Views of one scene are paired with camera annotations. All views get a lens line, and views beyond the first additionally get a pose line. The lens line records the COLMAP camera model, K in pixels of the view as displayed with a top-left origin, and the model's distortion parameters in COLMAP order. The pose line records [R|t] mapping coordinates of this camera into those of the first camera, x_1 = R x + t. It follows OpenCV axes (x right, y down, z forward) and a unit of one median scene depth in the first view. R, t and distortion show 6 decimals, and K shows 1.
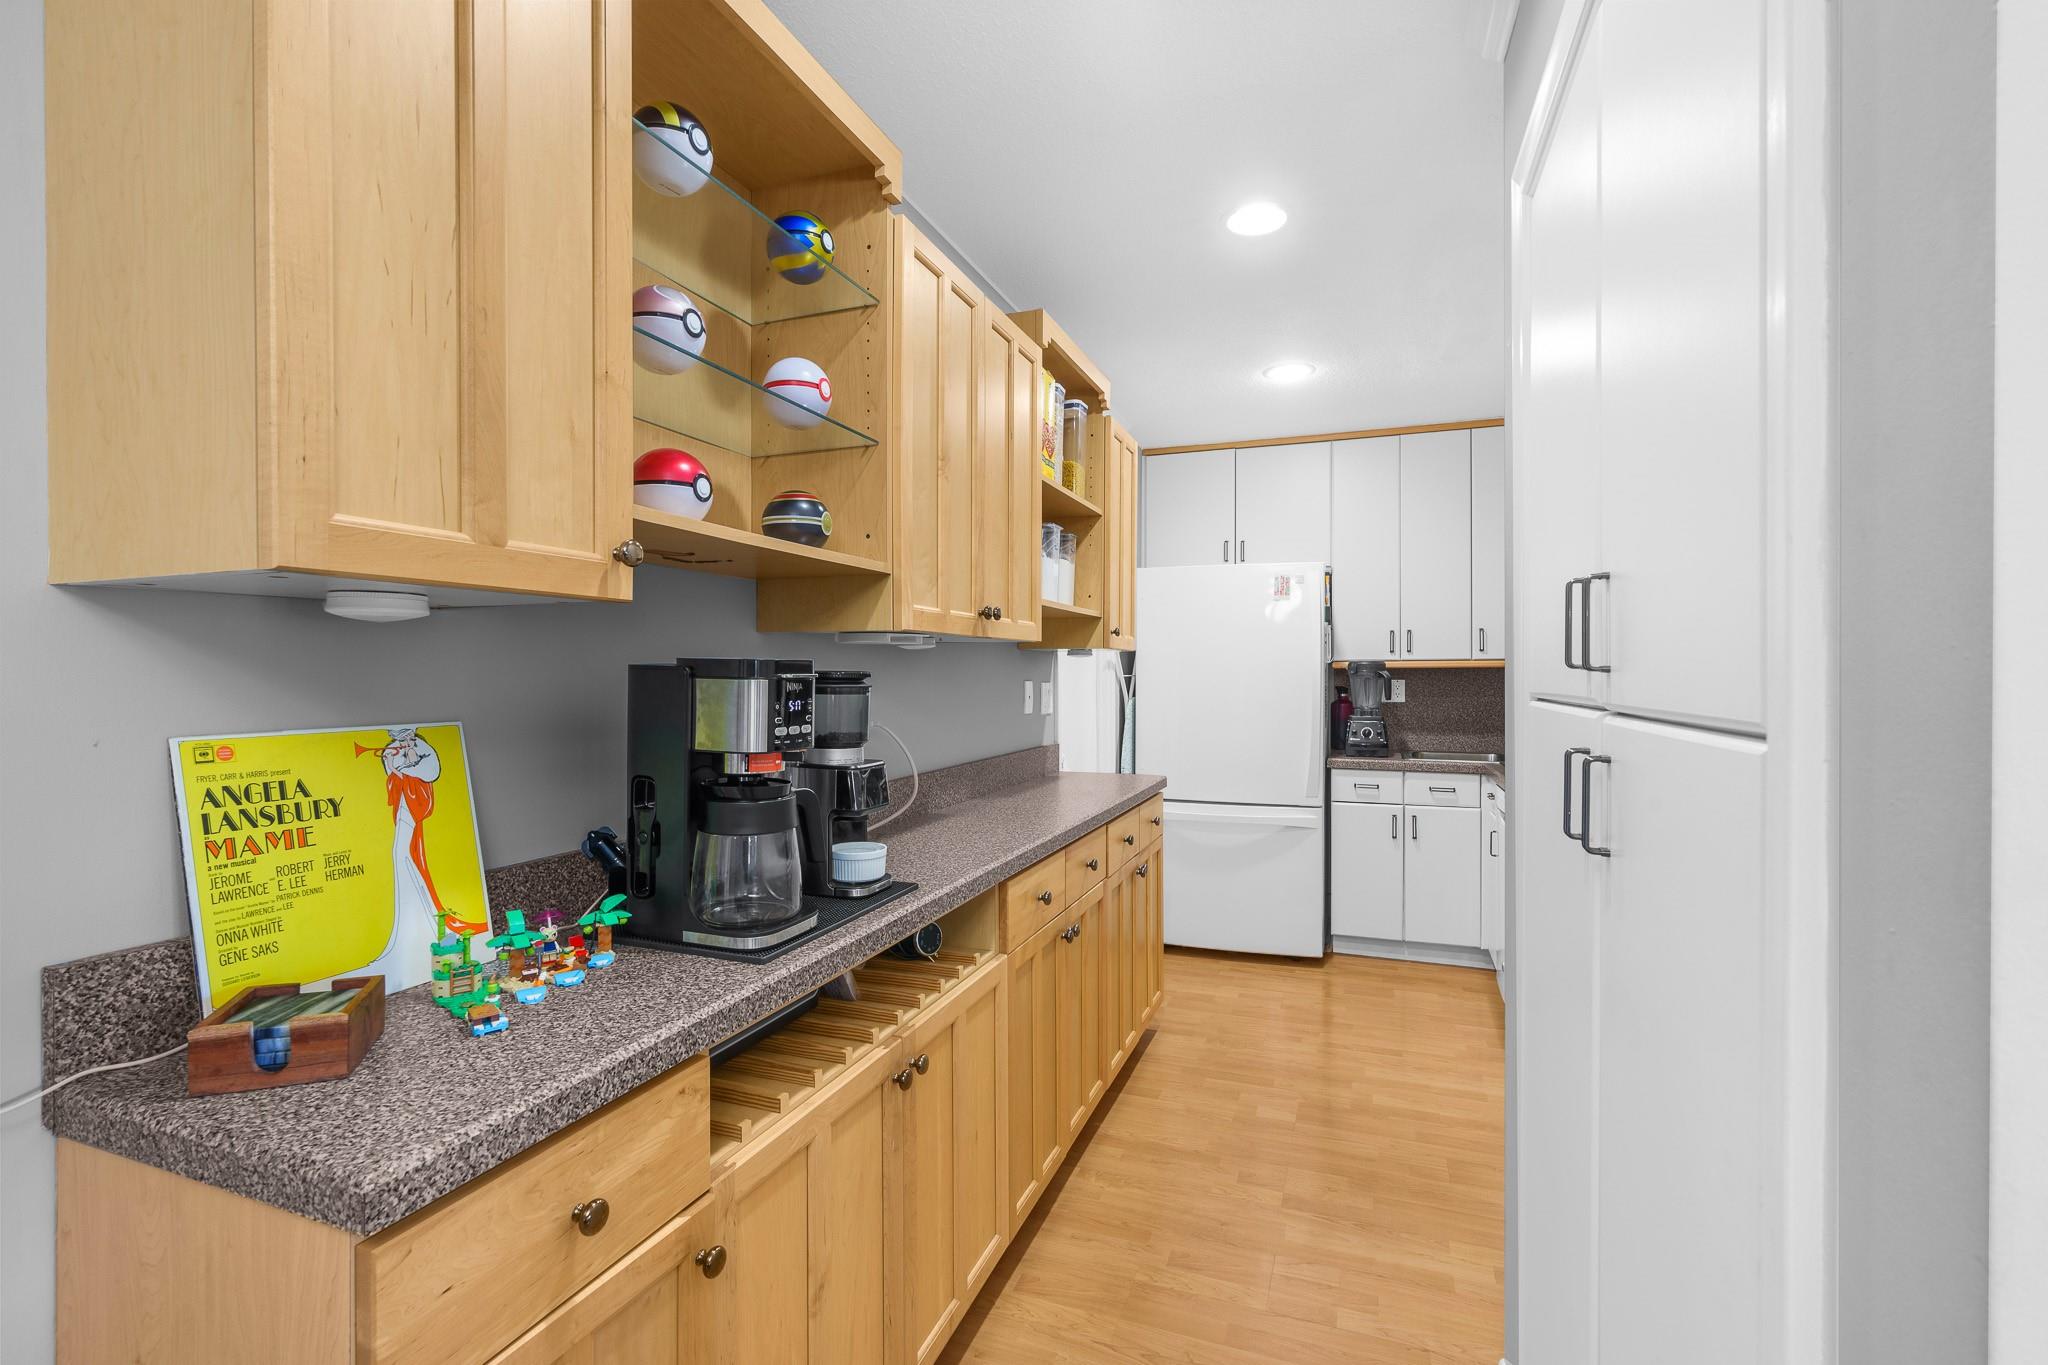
lens RADIAL K [[933.7, 0, 1074.1], [0, 933.7, 683.8], [0, 0, 1]] dist [-0.005184, 0.000131]
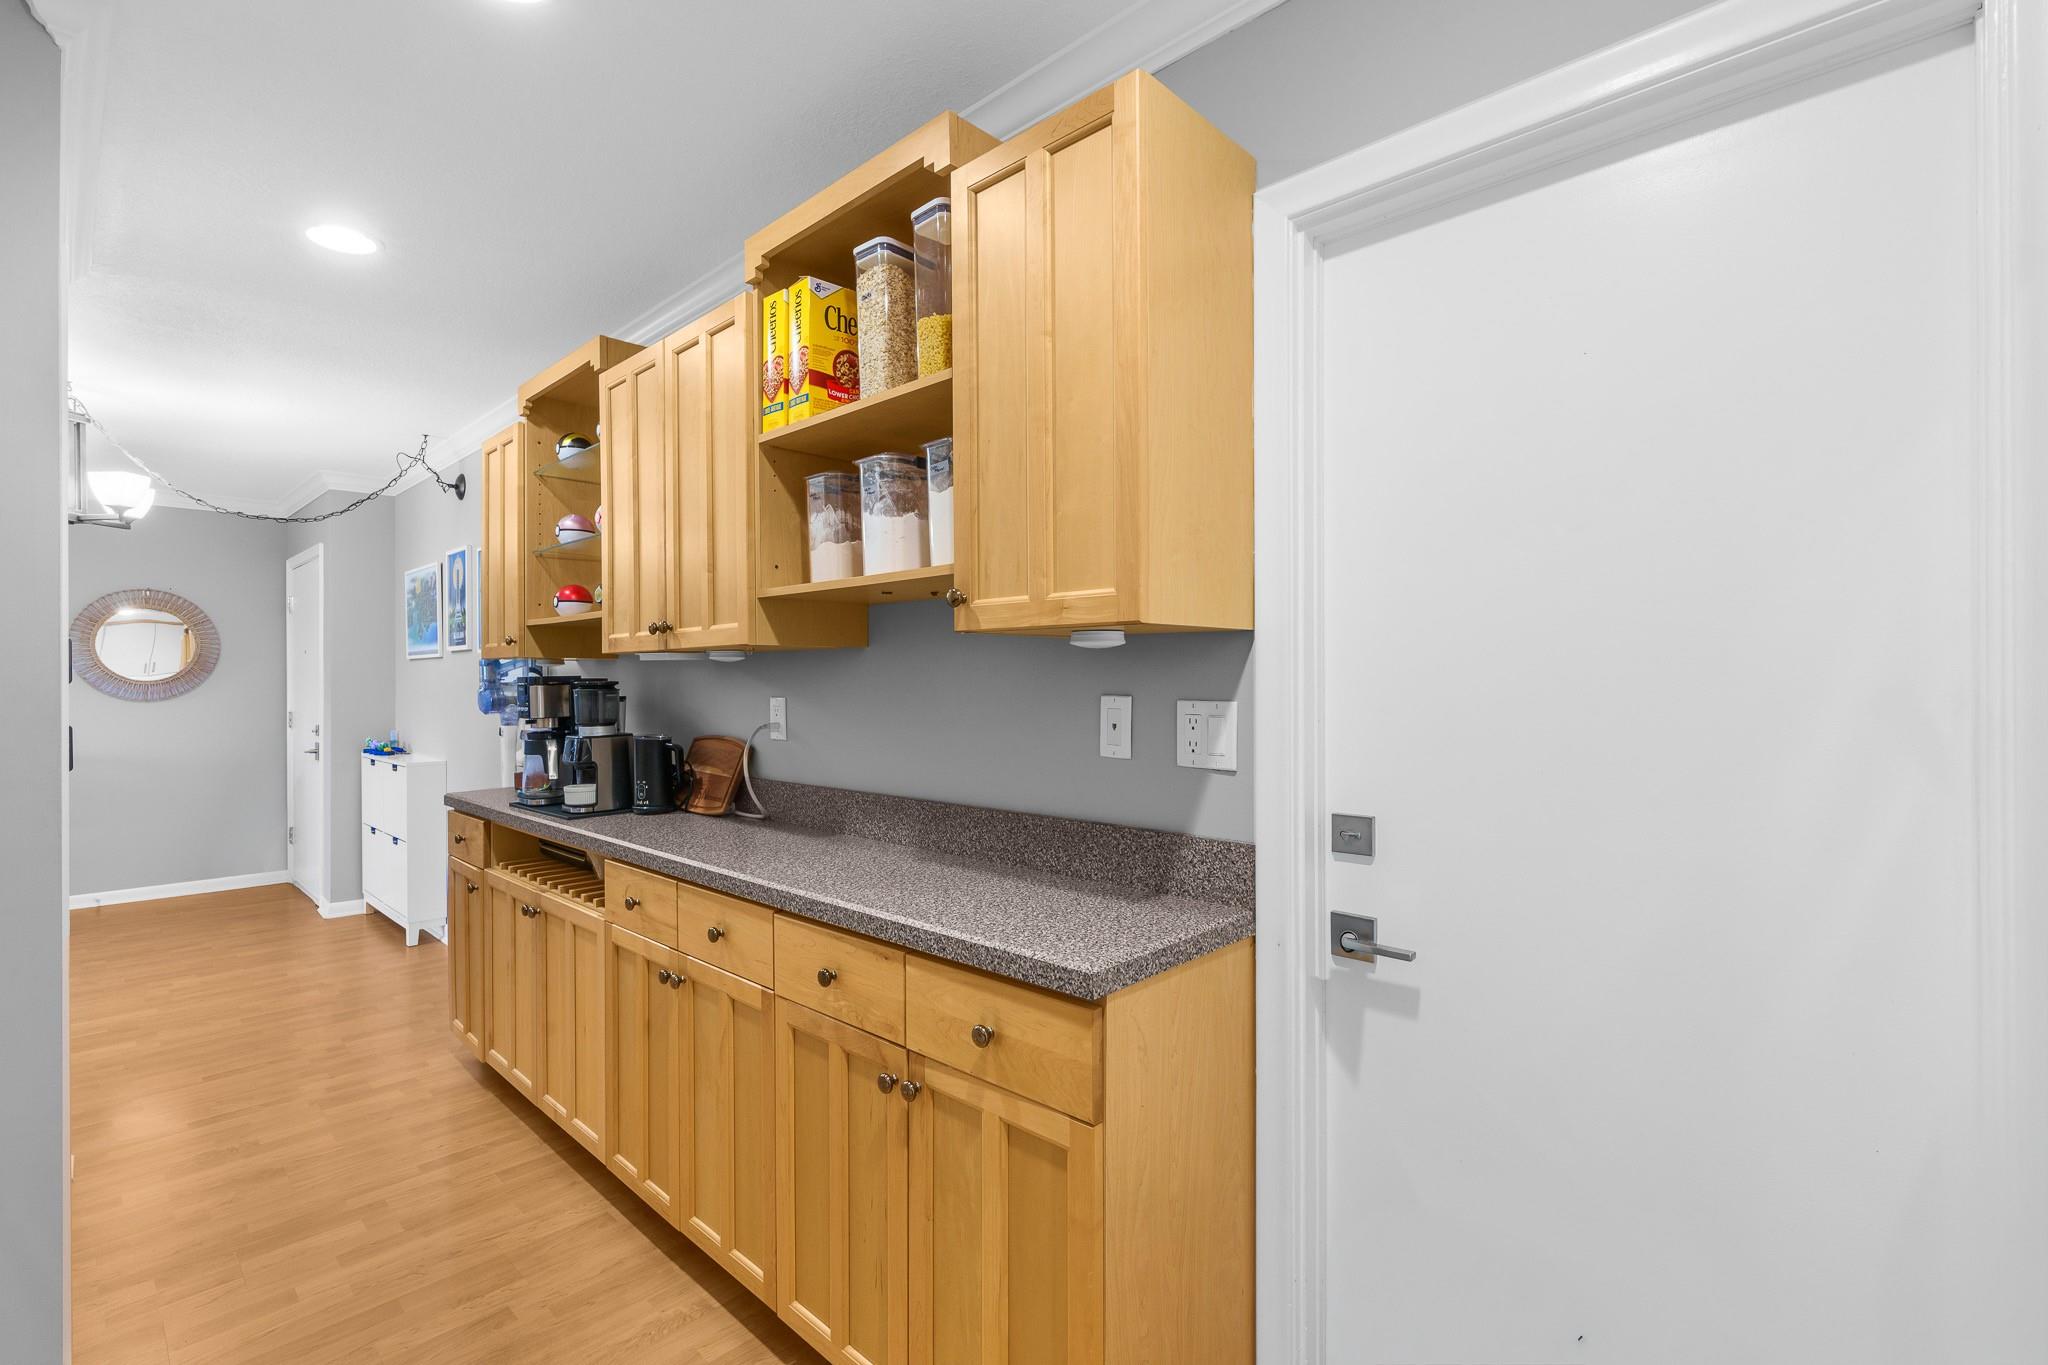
lens RADIAL K [[933.7, 0, 1023.3], [0, 933.7, 674.9], [0, 0, 1]] dist [-0.005184, 0.000131]
pose [[-0.394597, 0.008688, -0.918813, 0.810213], [-0.012189, 0.999818, 0.014689, -0.047972], [0.918774, 0.016996, -0.394419, 1.609423]]
